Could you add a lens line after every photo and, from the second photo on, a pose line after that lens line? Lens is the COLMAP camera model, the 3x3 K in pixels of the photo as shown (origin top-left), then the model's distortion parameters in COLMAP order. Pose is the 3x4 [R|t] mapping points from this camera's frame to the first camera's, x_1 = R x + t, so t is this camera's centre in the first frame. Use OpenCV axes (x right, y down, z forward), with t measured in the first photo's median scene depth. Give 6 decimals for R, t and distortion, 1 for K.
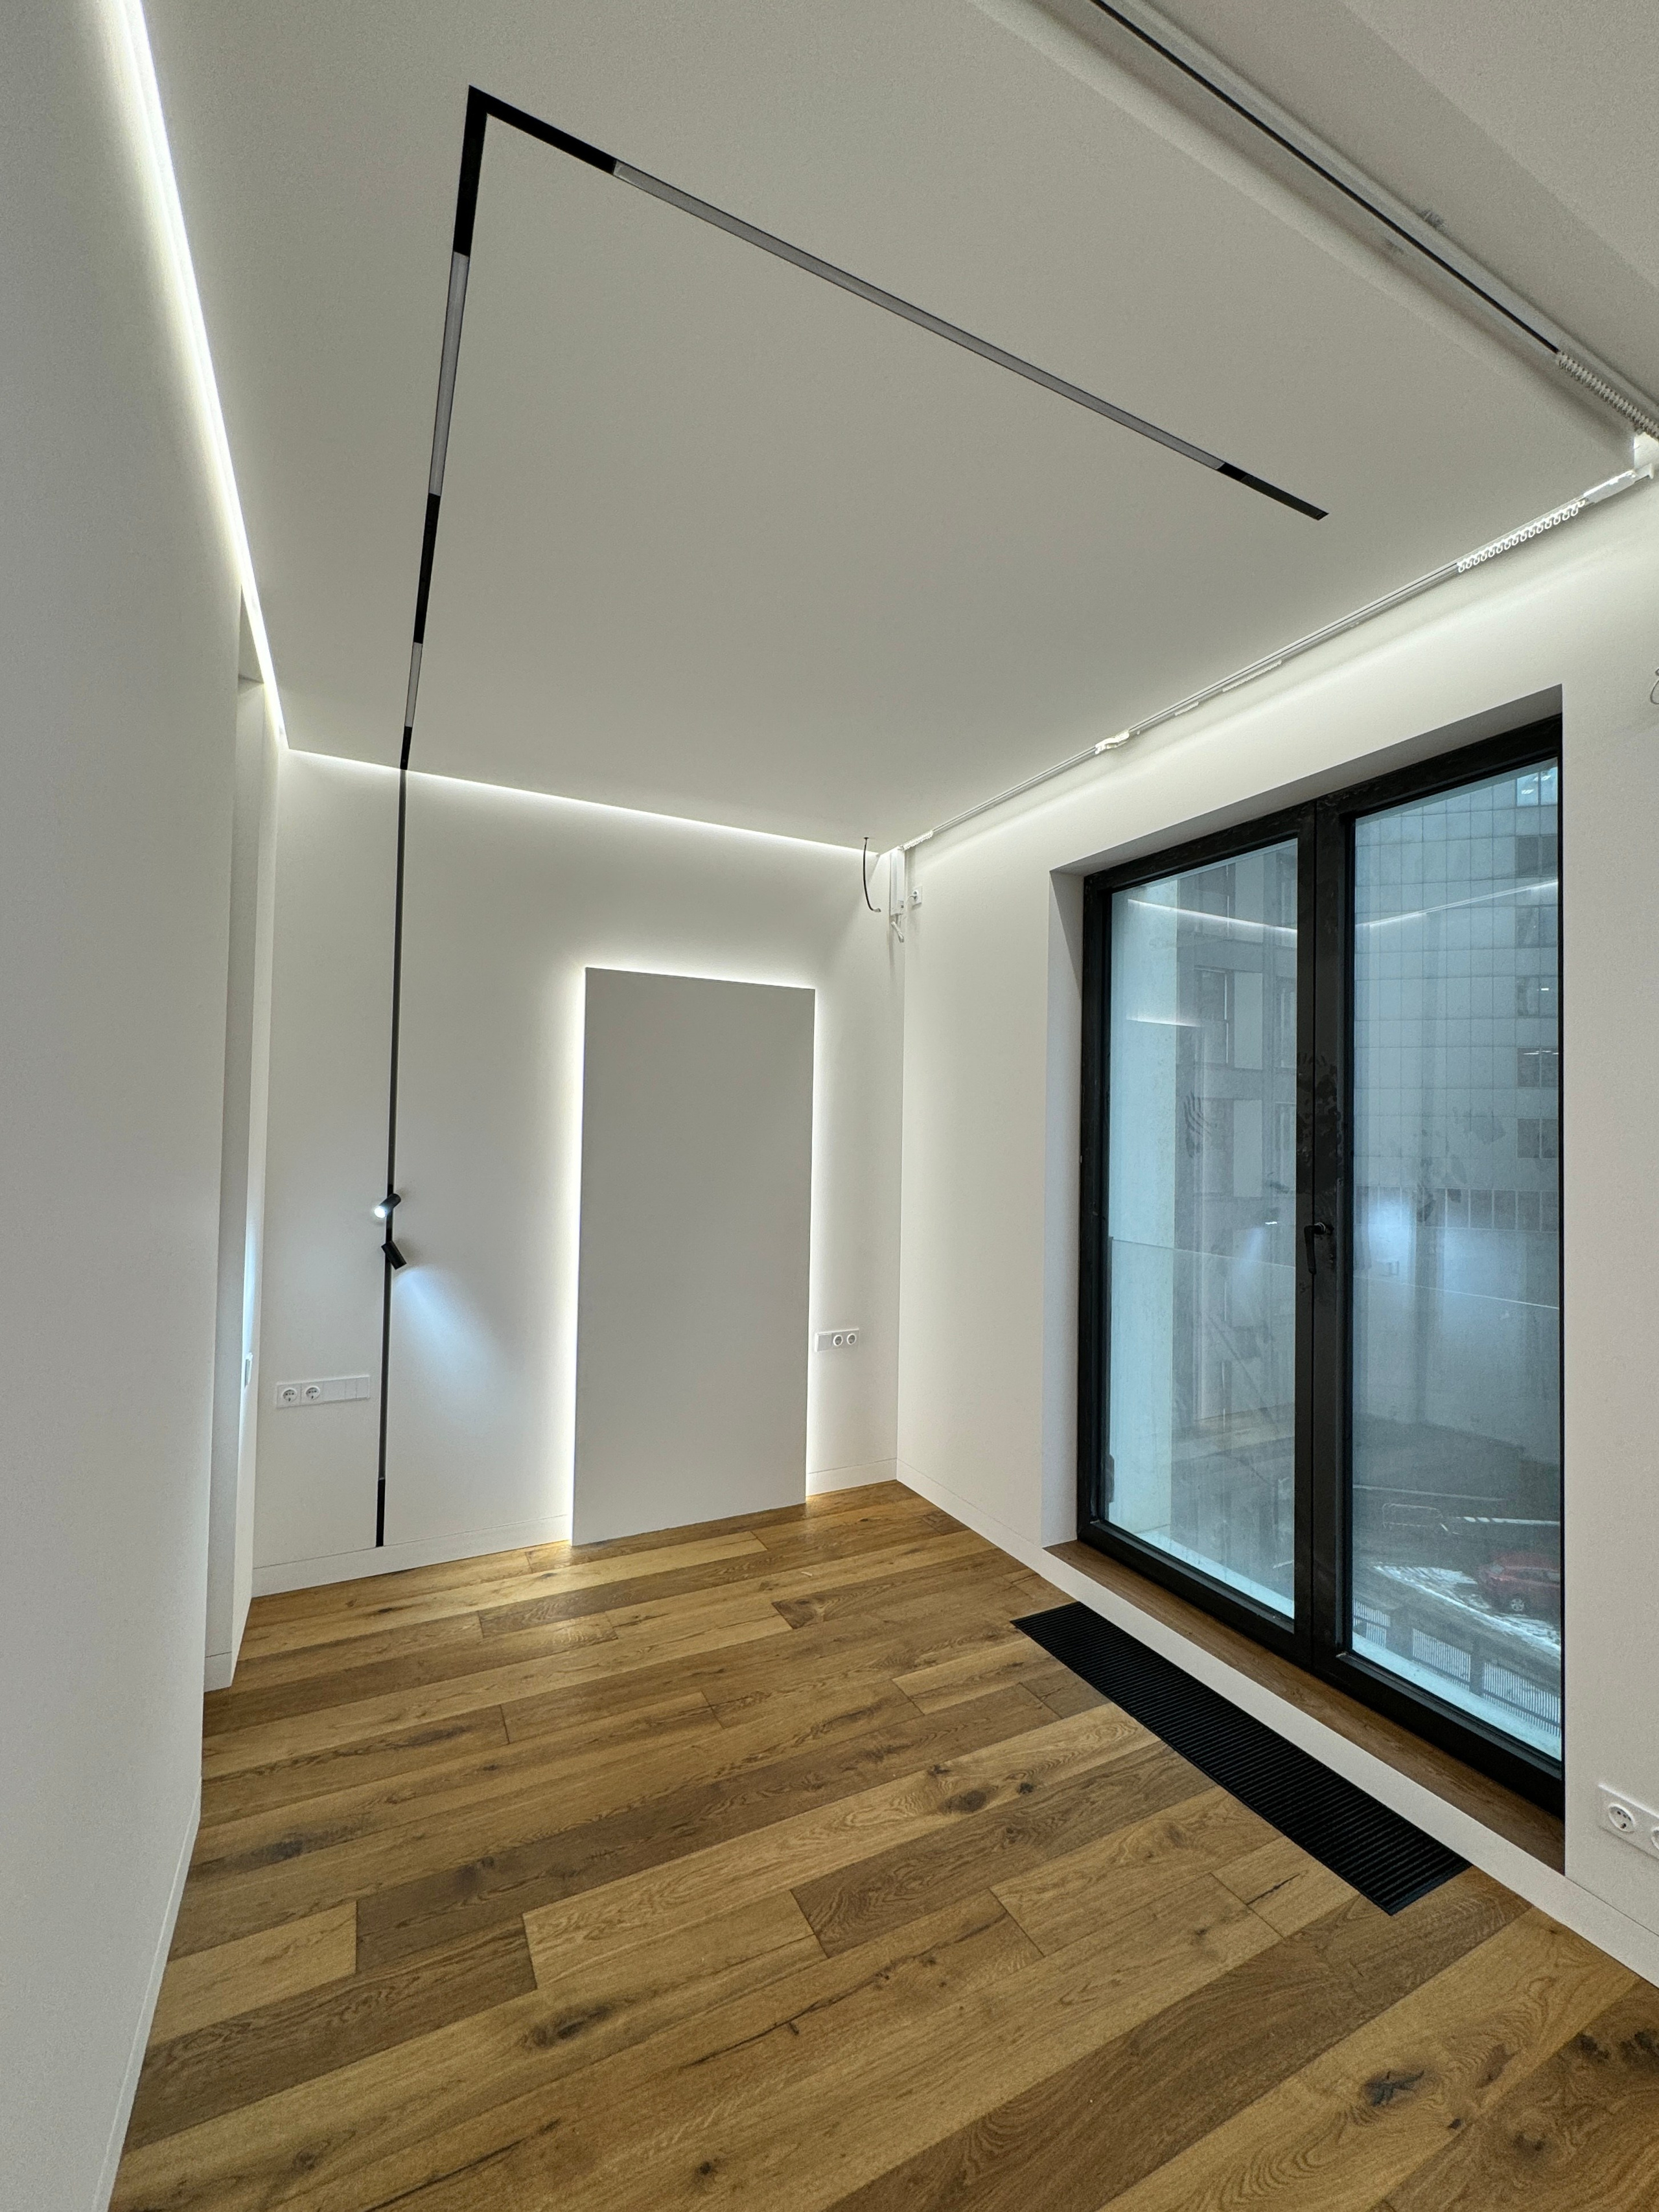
lens RADIAL K [[901.2, 0, 824.6], [0, 901.2, 1120.4], [0, 0, 1]] dist [0.006642, 0.001568]
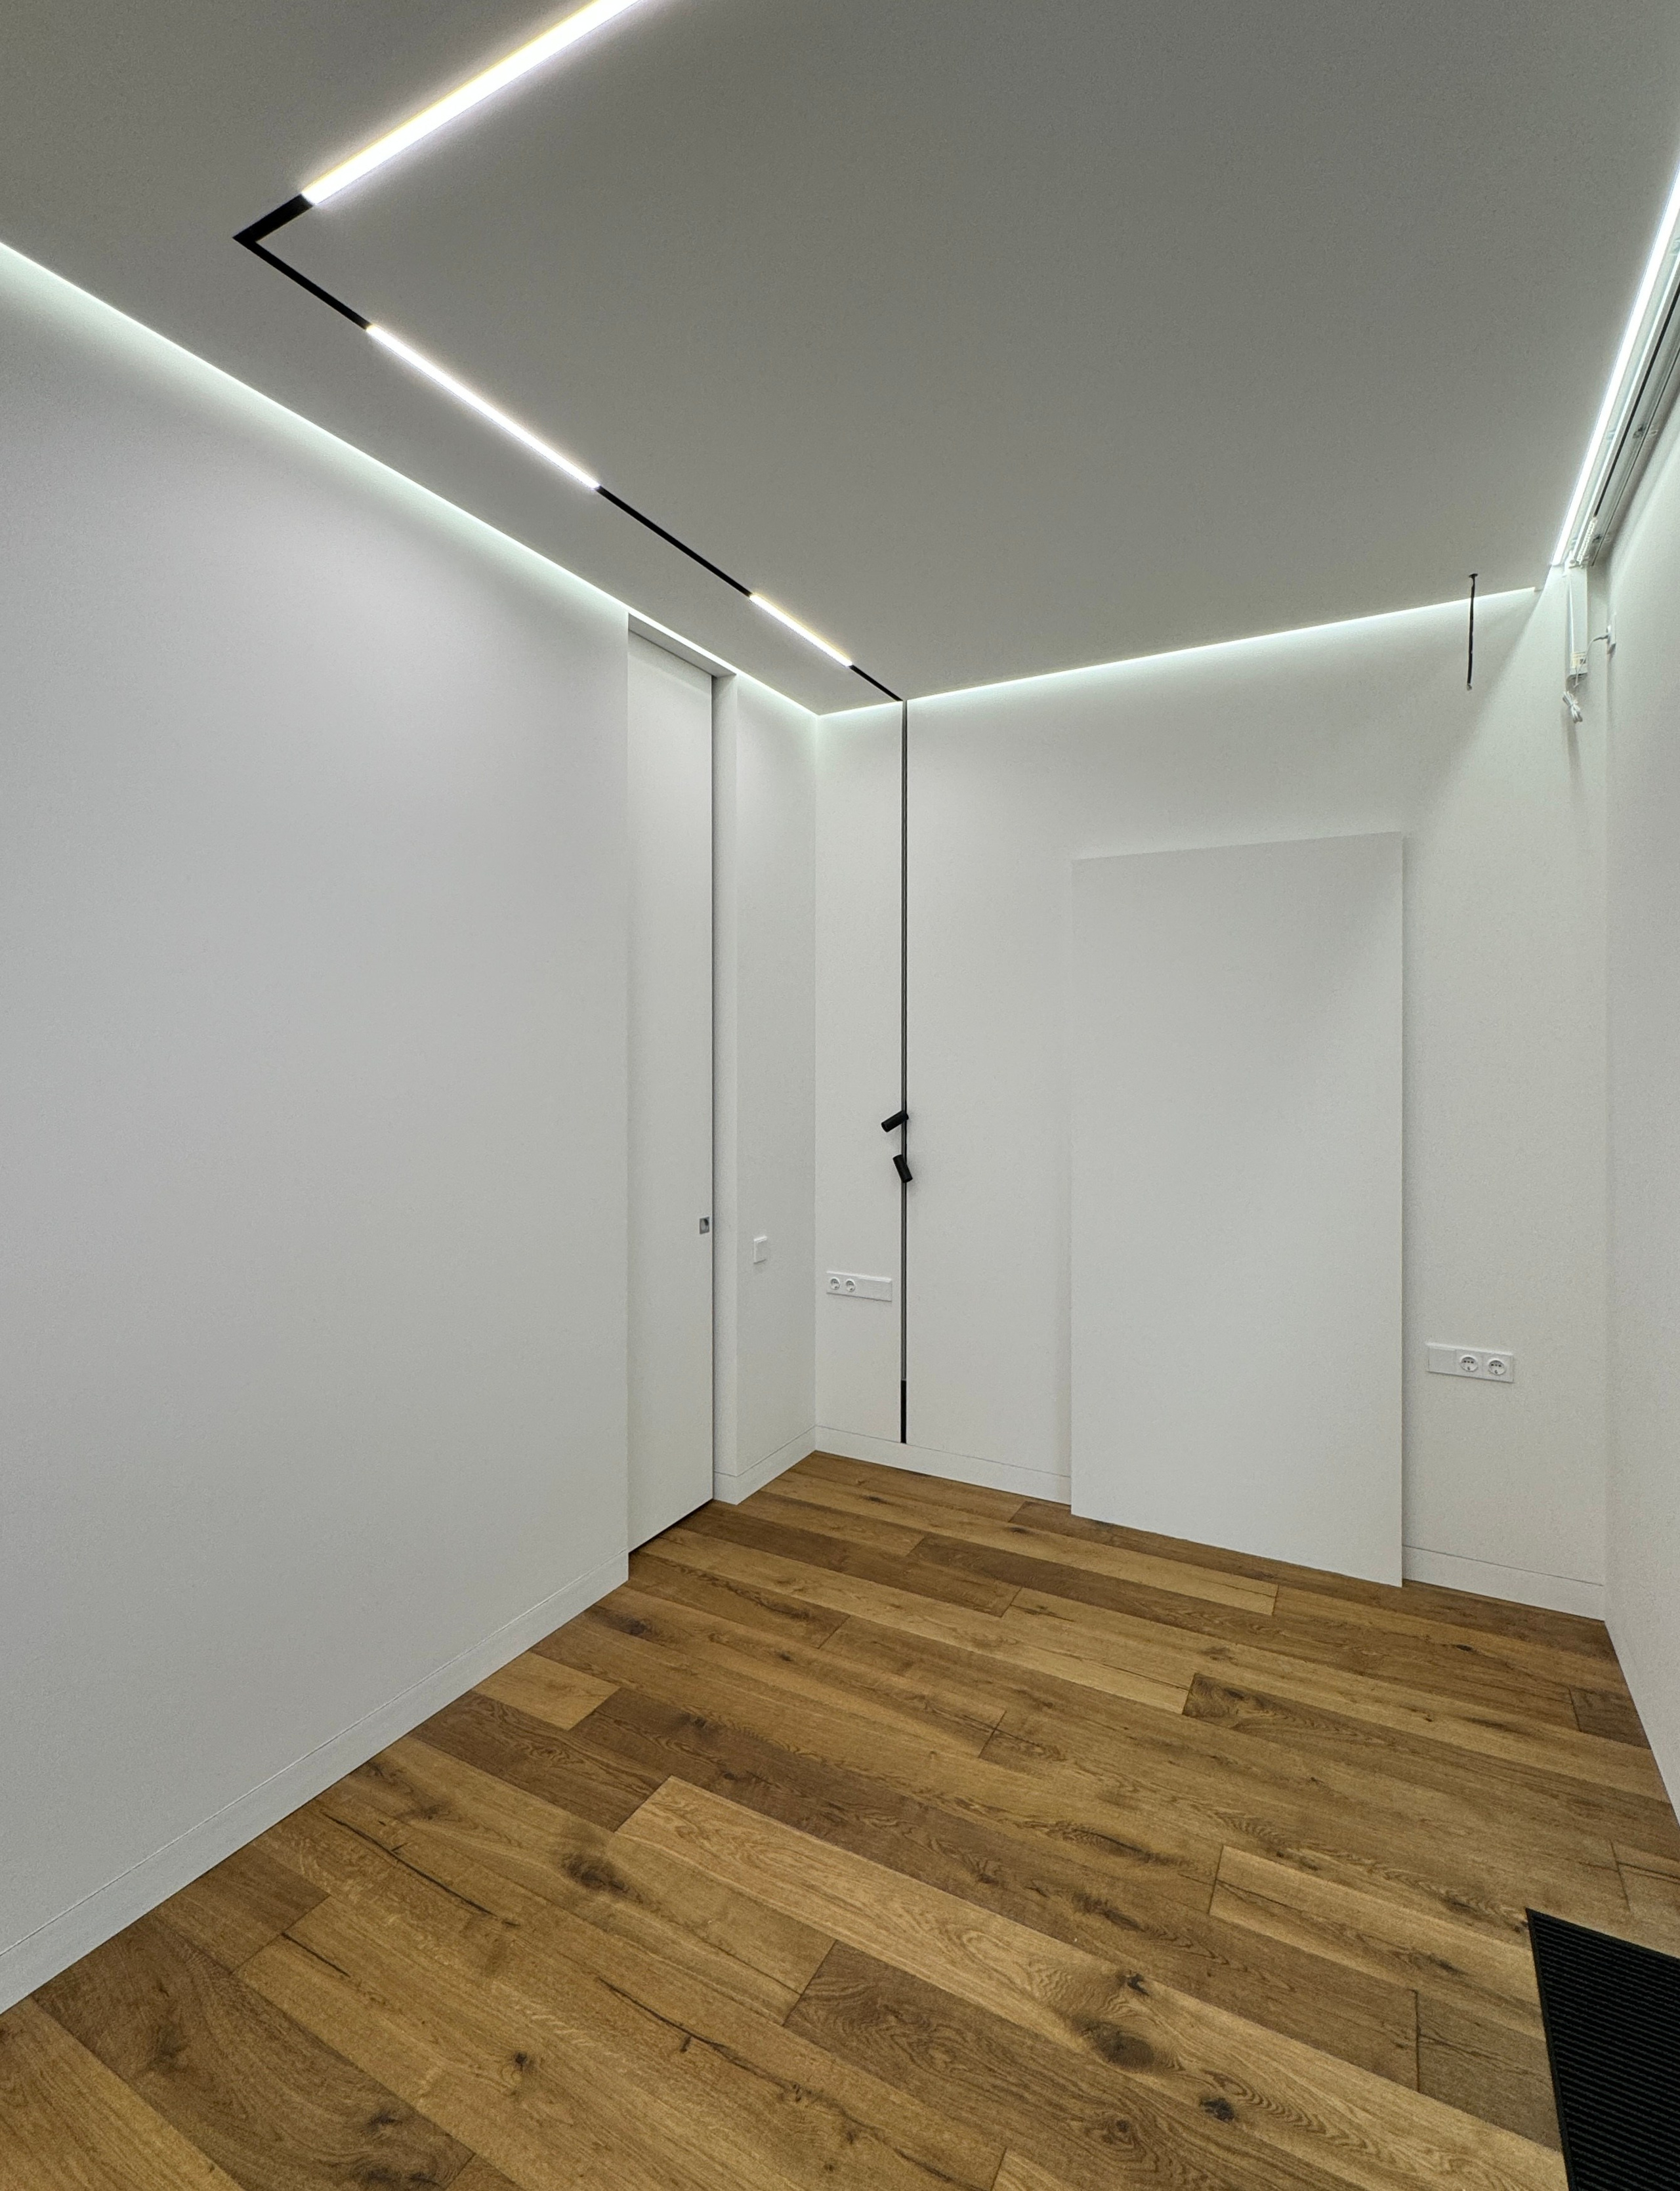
lens RADIAL K [[994.7, 0, 870.5], [0, 994.7, 1061.2], [0, 0, 1]] dist [0.004389, 0.001374]
pose [[0.587920, -0.008908, -0.808870, 0.591162], [0.020029, 0.999793, 0.003547, 0.026600], [0.808671, -0.018287, 0.587977, 0.399182]]
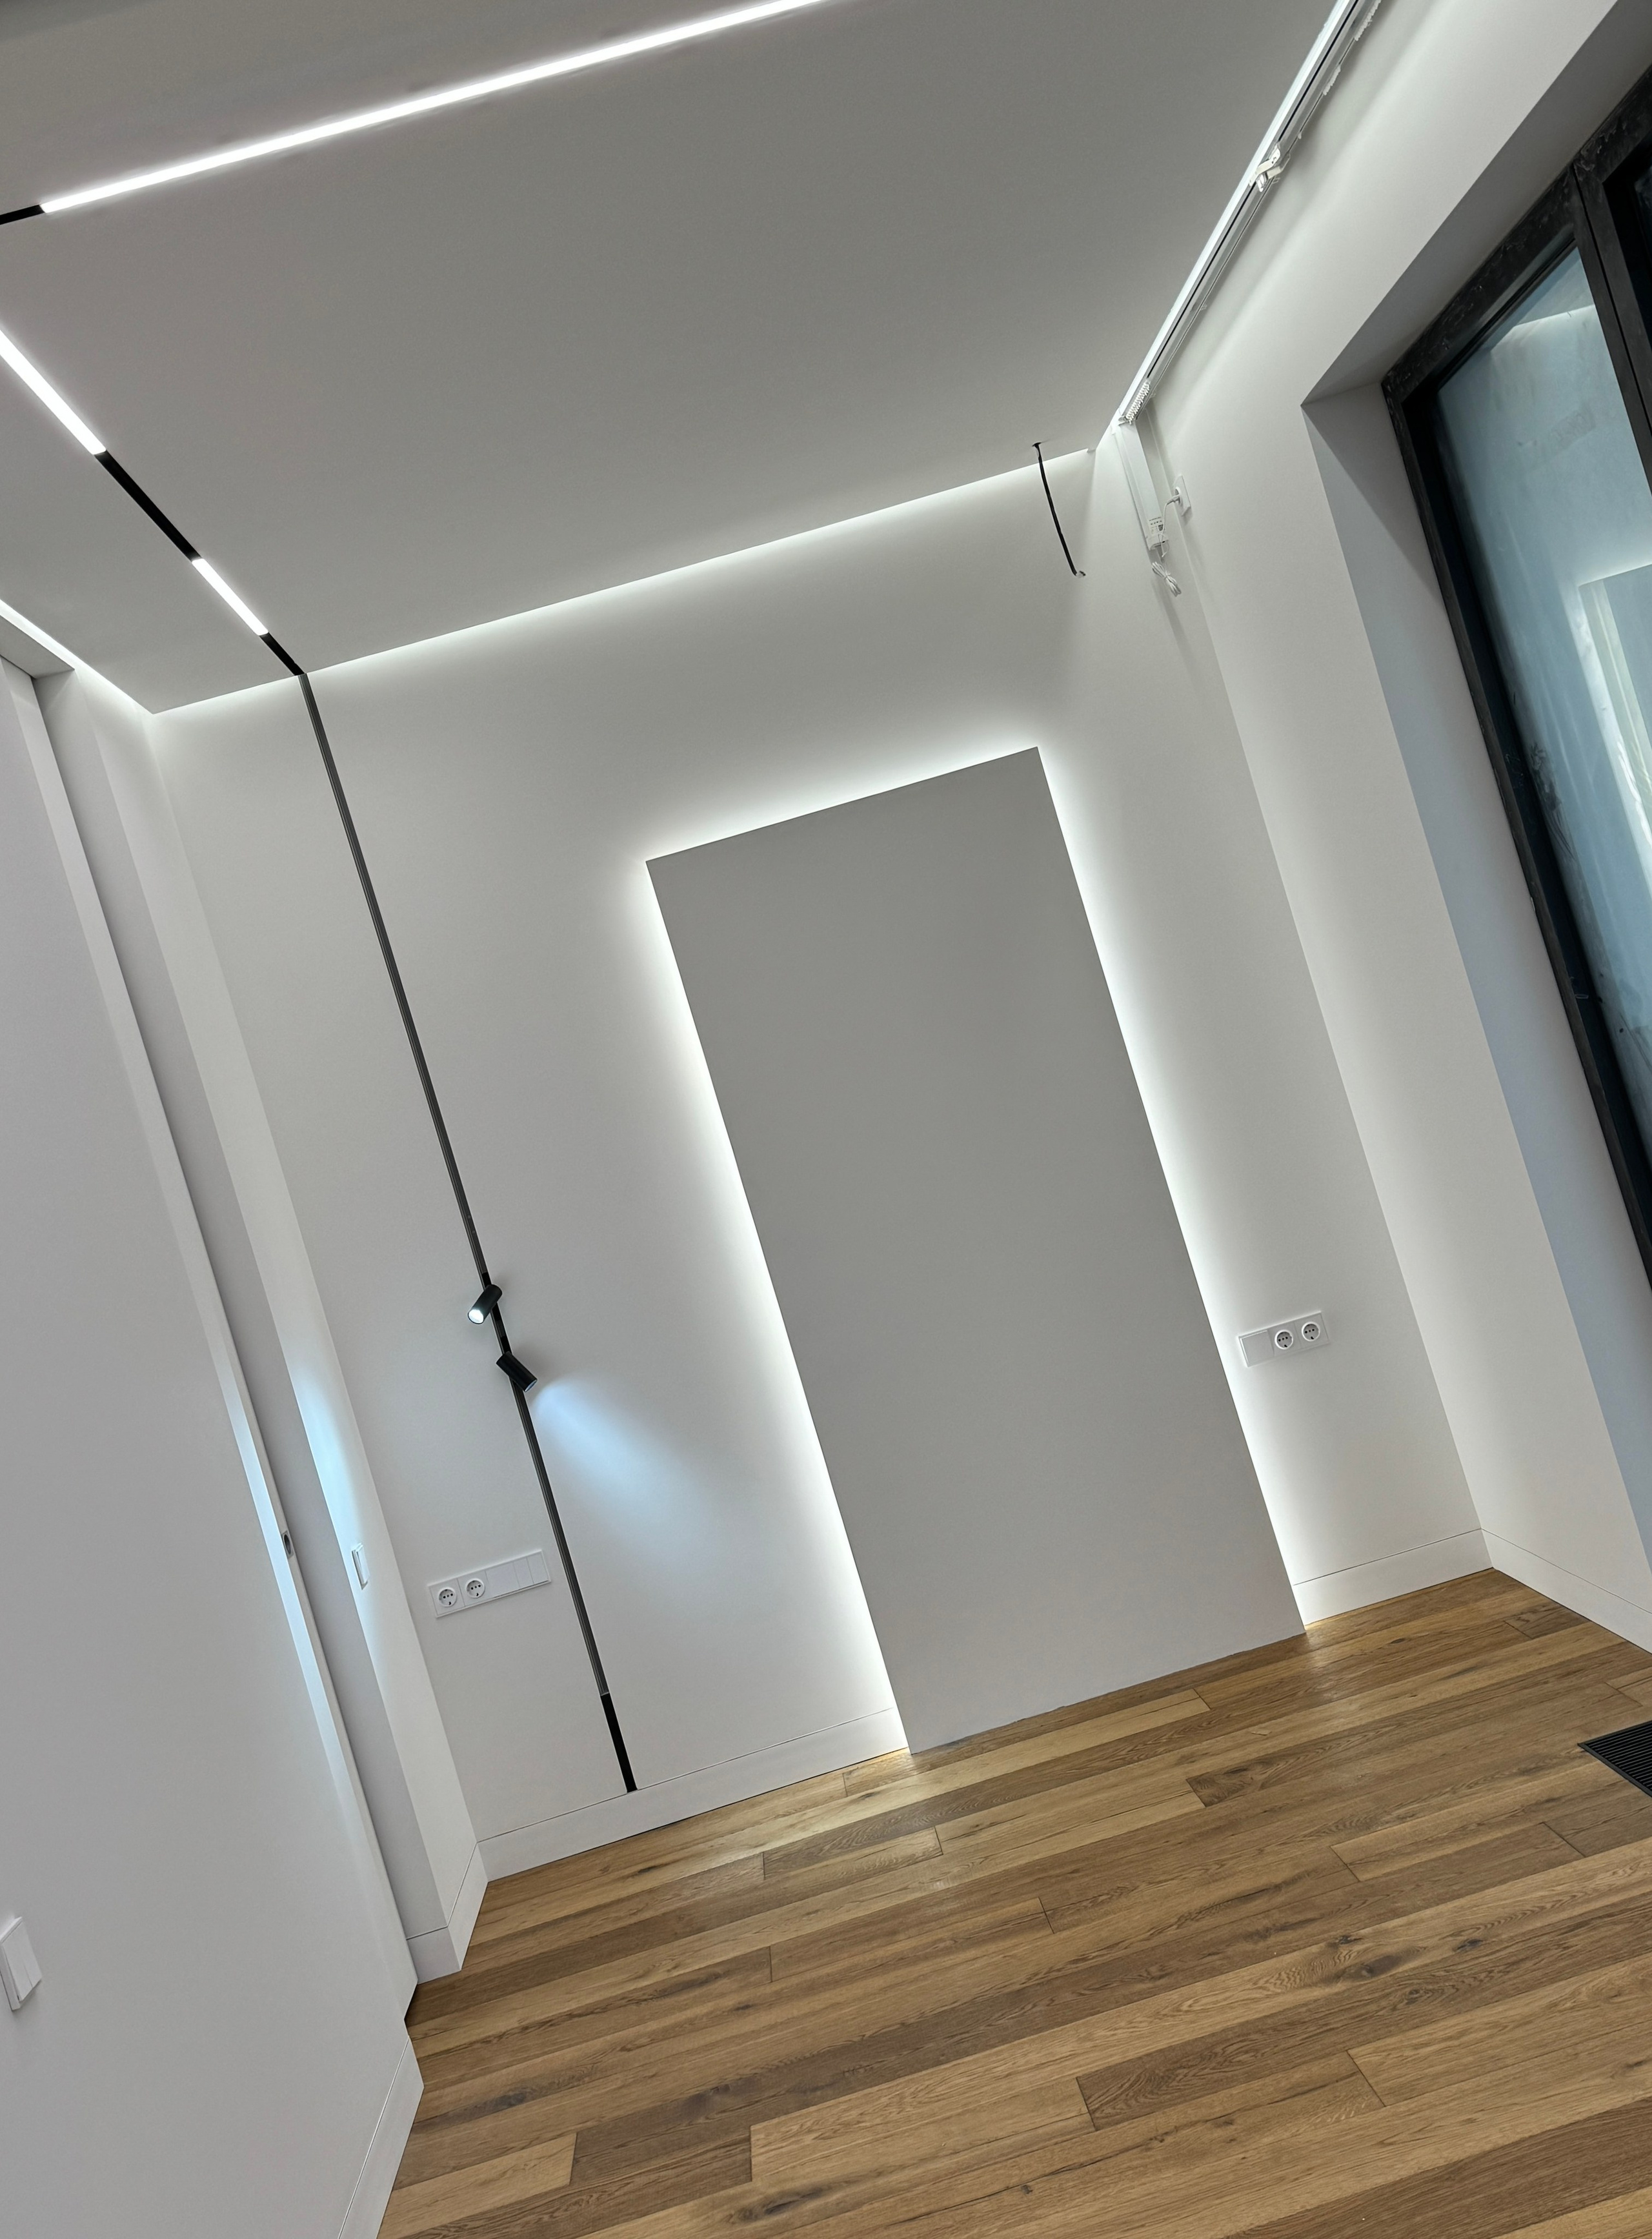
lens RADIAL K [[2090.0, 0, 822.0], [0, 2090.0, 1115.7], [0, 0, 1]] dist [0.065300, 0.000000]
pose [[0.871630, -0.277087, -0.404331, 0.547167], [0.305691, 0.952109, 0.006511, 0.037796], [0.383163, -0.129276, 0.914589, -0.420972]]
